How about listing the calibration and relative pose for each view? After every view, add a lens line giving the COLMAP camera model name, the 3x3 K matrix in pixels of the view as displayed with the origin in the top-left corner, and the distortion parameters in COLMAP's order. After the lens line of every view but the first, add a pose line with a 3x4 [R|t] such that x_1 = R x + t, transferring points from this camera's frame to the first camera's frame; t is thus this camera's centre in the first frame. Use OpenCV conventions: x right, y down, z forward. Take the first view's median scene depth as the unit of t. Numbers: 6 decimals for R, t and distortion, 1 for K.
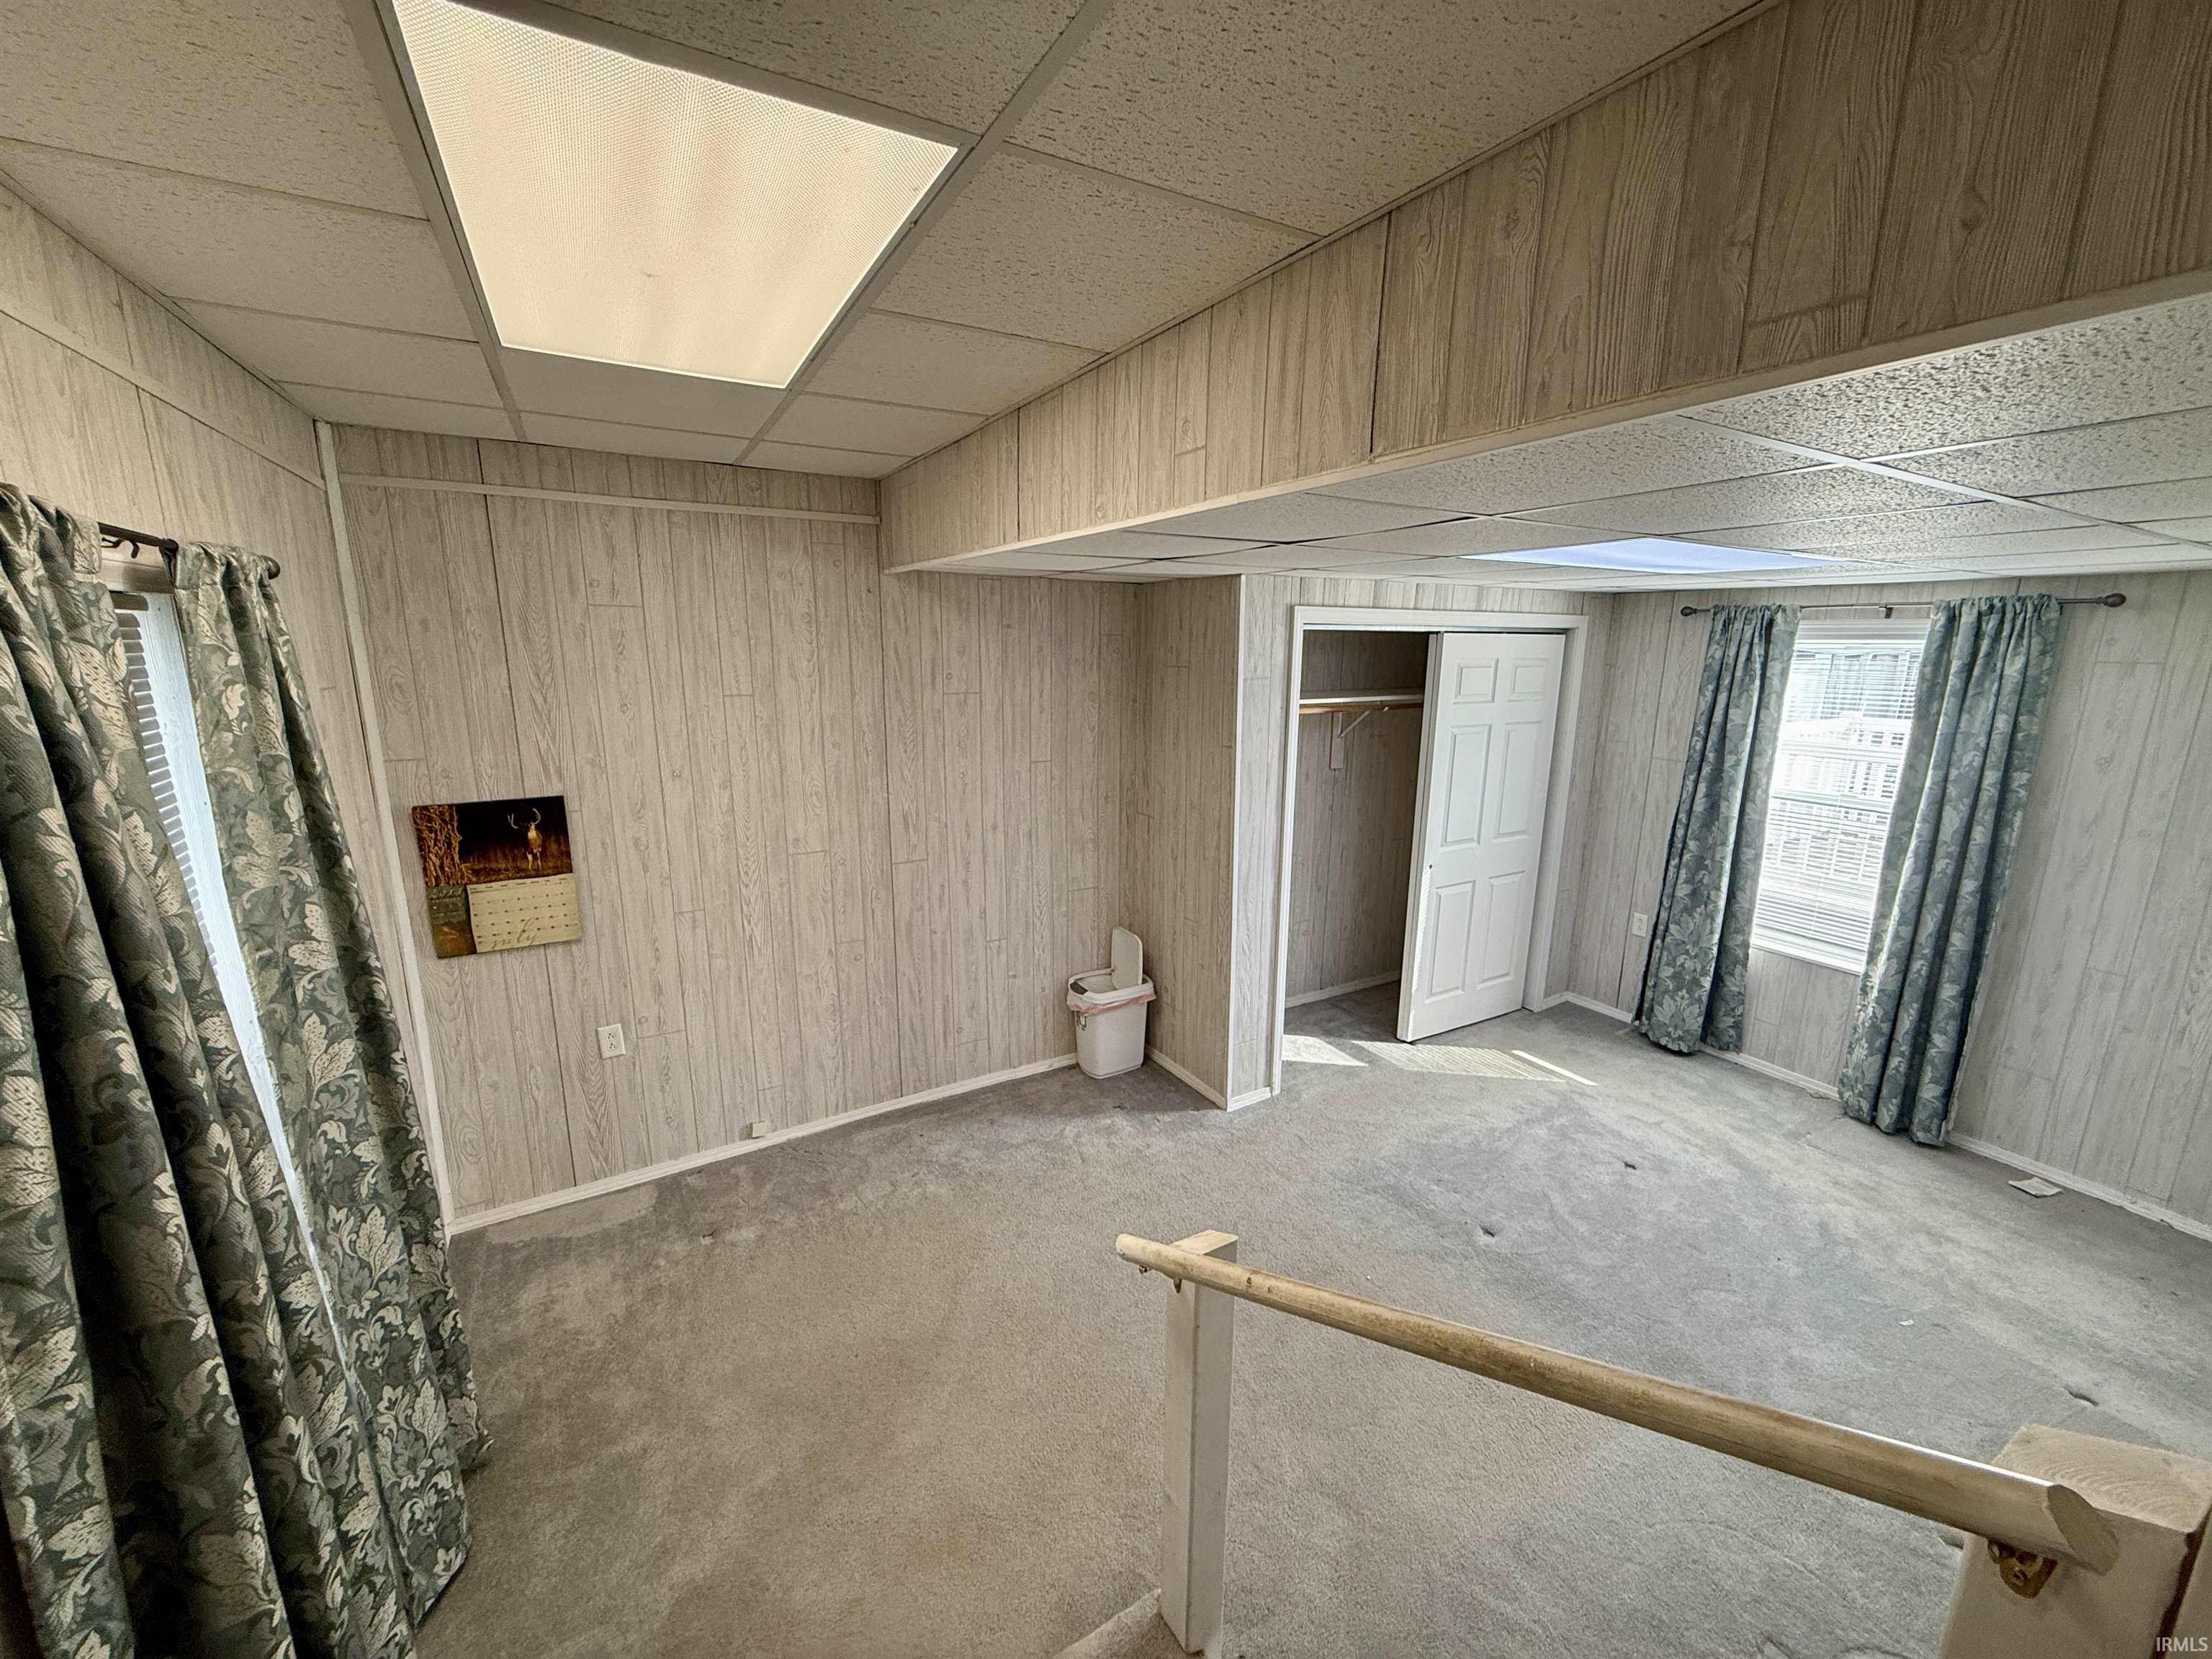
lens RADIAL K [[877.0, 0, 1102.8], [0, 877.0, 830.7], [0, 0, 1]] dist [0.000225, 0.000128]
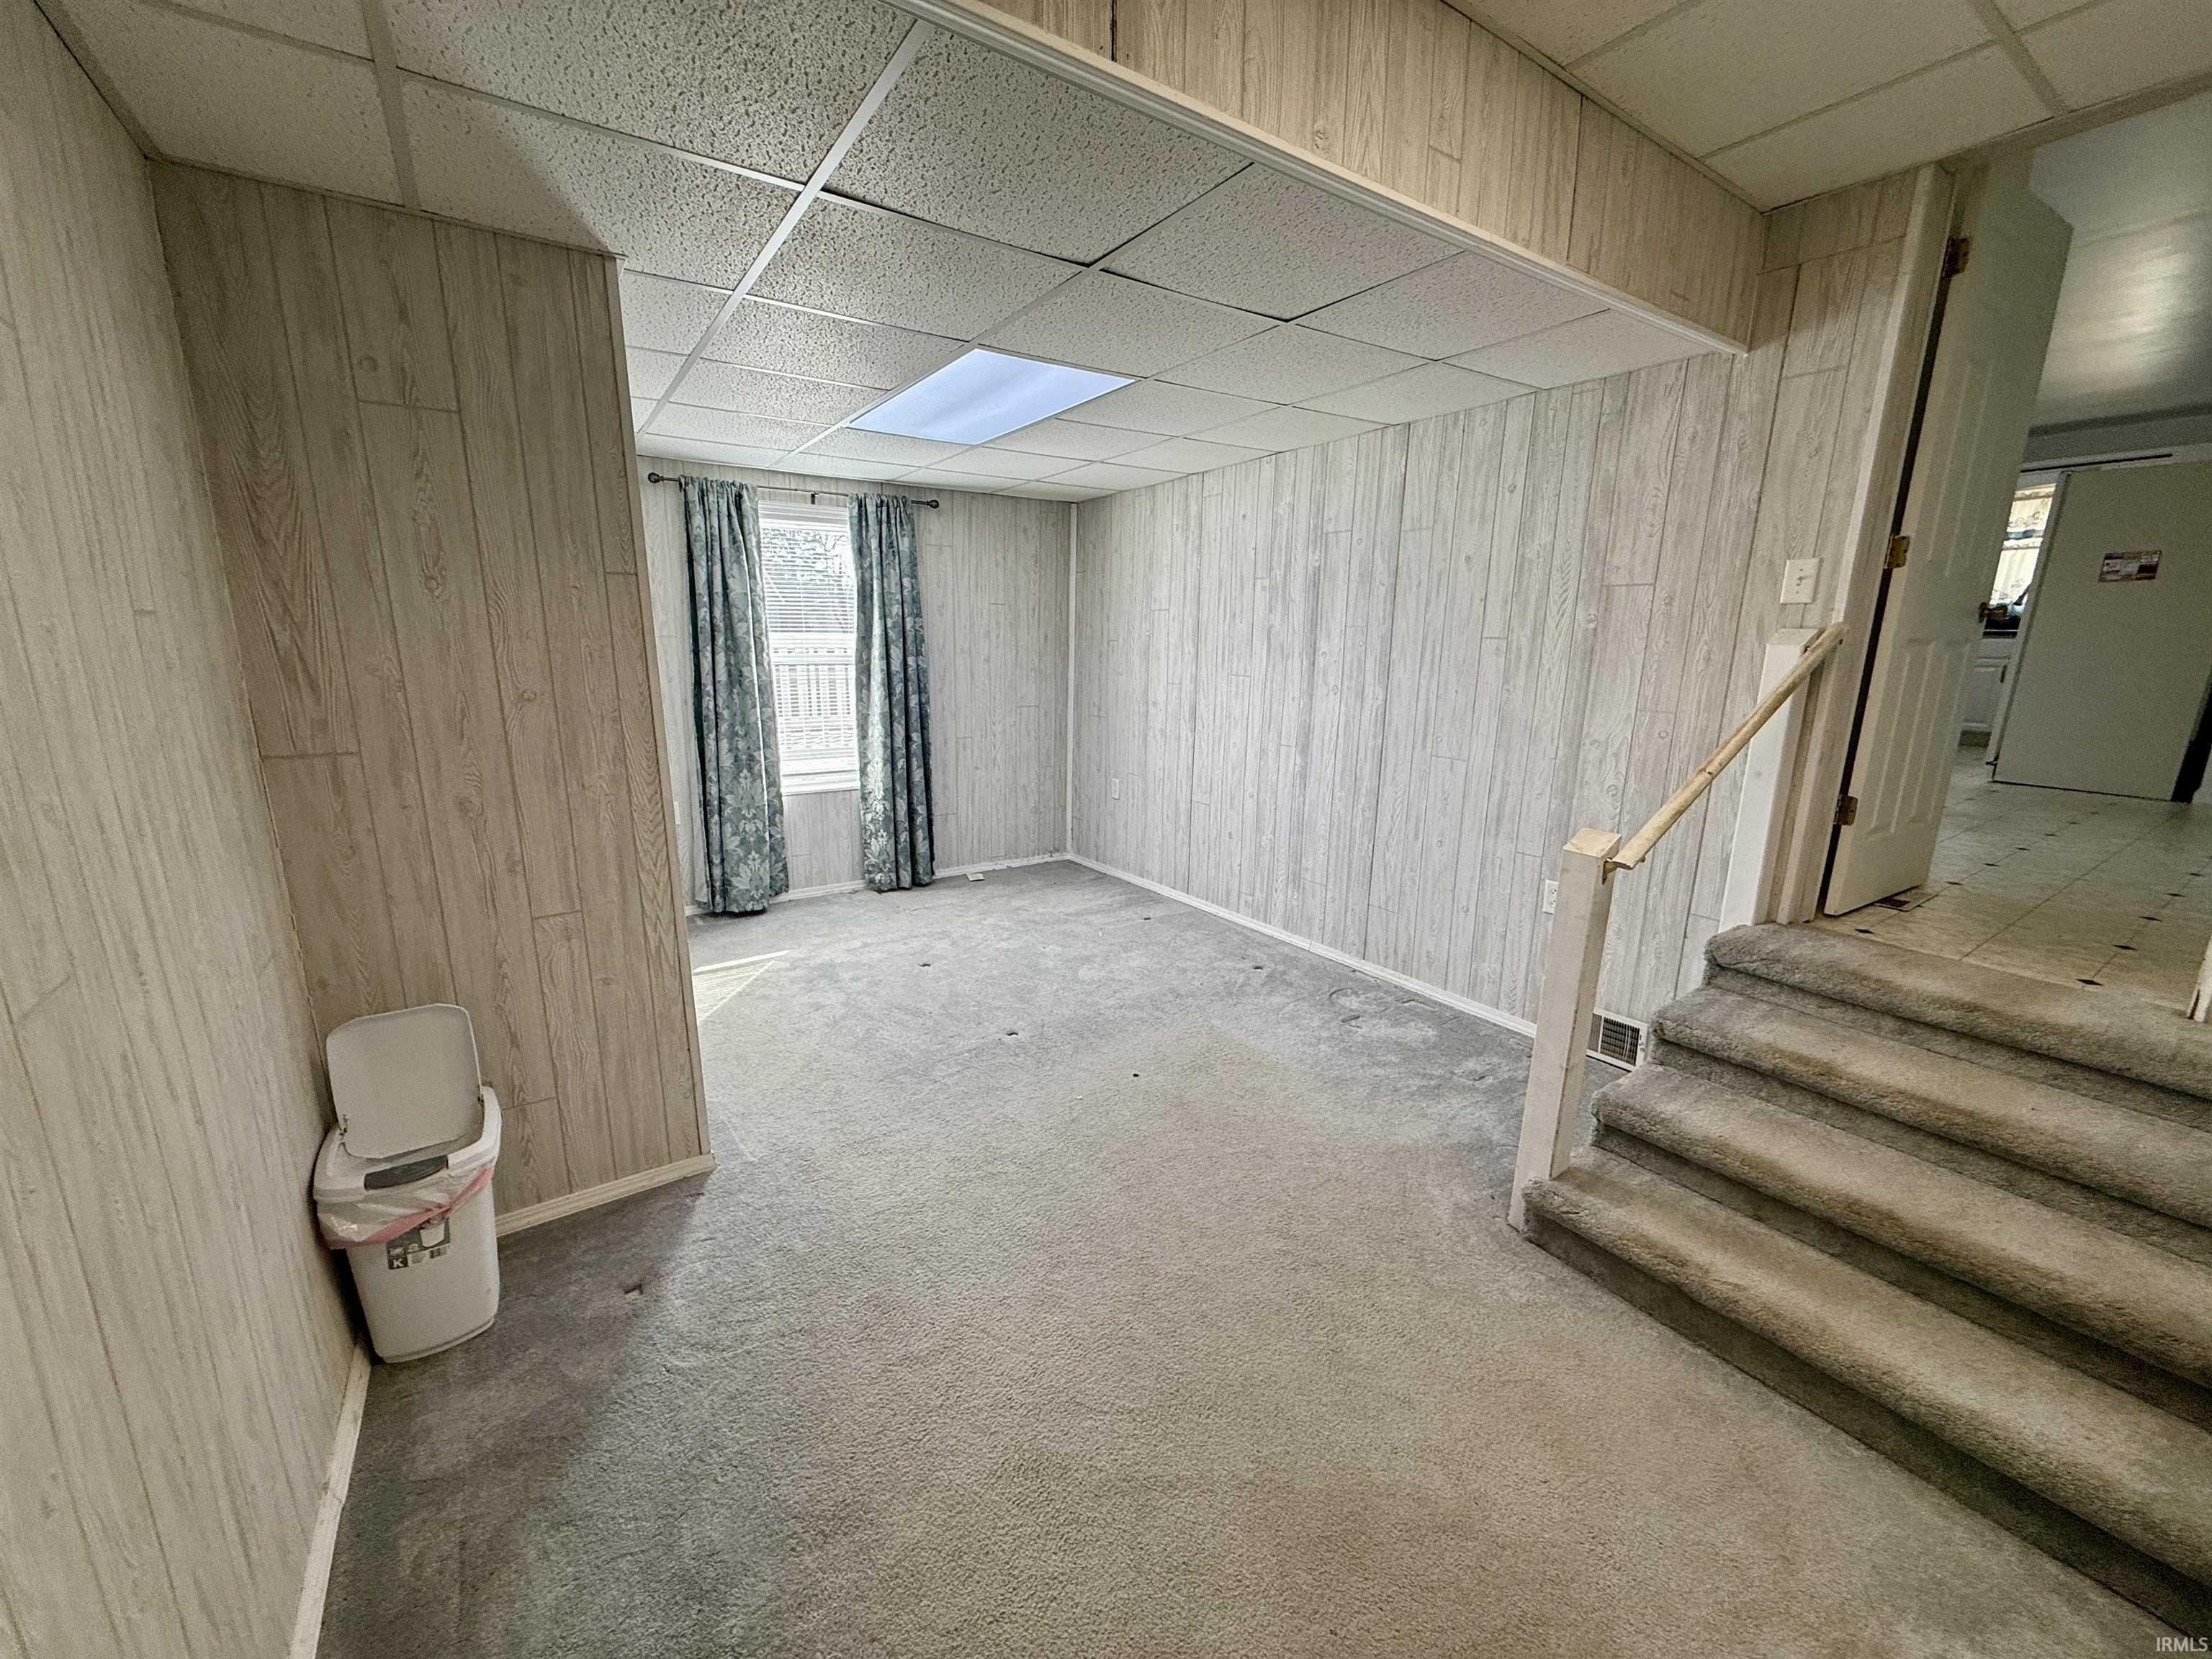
lens RADIAL K [[877.0, 0, 1102.8], [0, 877.0, 830.7], [0, 0, 1]] dist [0.000225, 0.000128]
pose [[-0.071441, -0.223335, 0.972120, -0.475481], [0.201763, 0.951227, 0.233363, -0.005903], [-0.976825, 0.212810, -0.022896, 0.735724]]
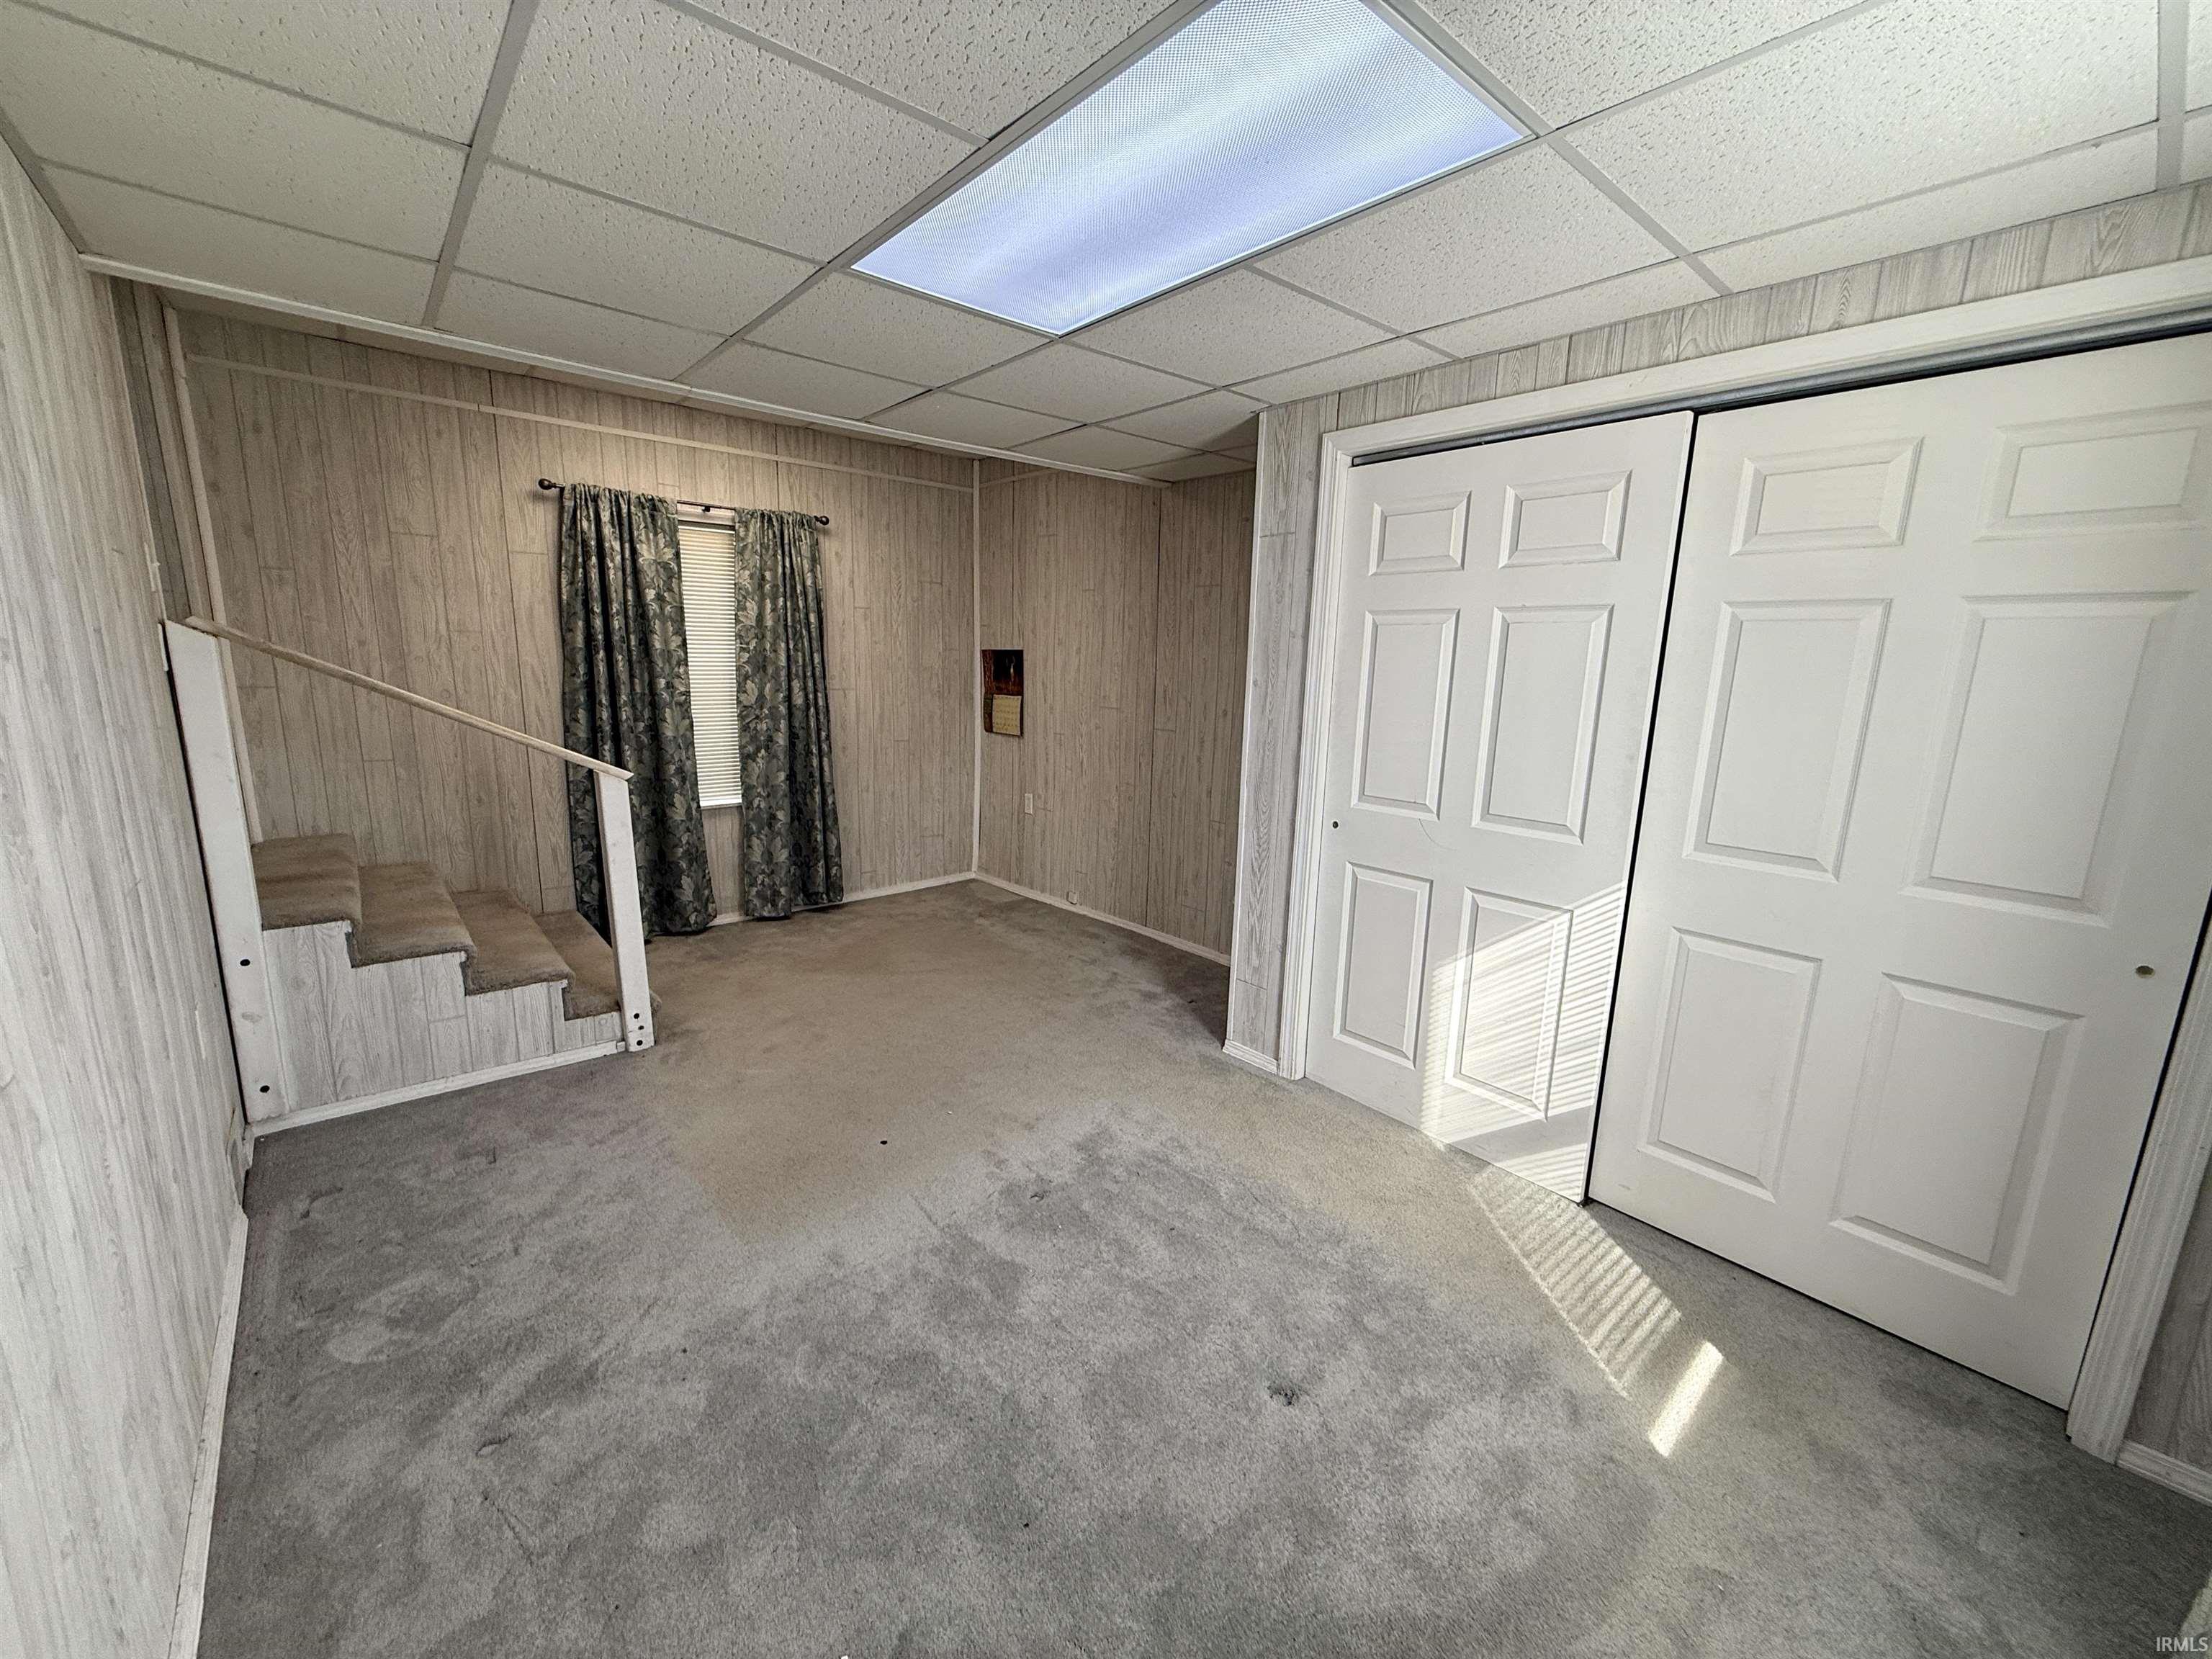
lens RADIAL K [[877.0, 0, 1102.8], [0, 877.0, 830.7], [0, 0, 1]] dist [0.000225, 0.000128]
pose [[0.185805, 0.187534, -0.964524, 0.976117], [-0.229375, 0.962775, 0.143008, 0.016372], [0.955439, 0.194666, 0.221904, 0.698235]]
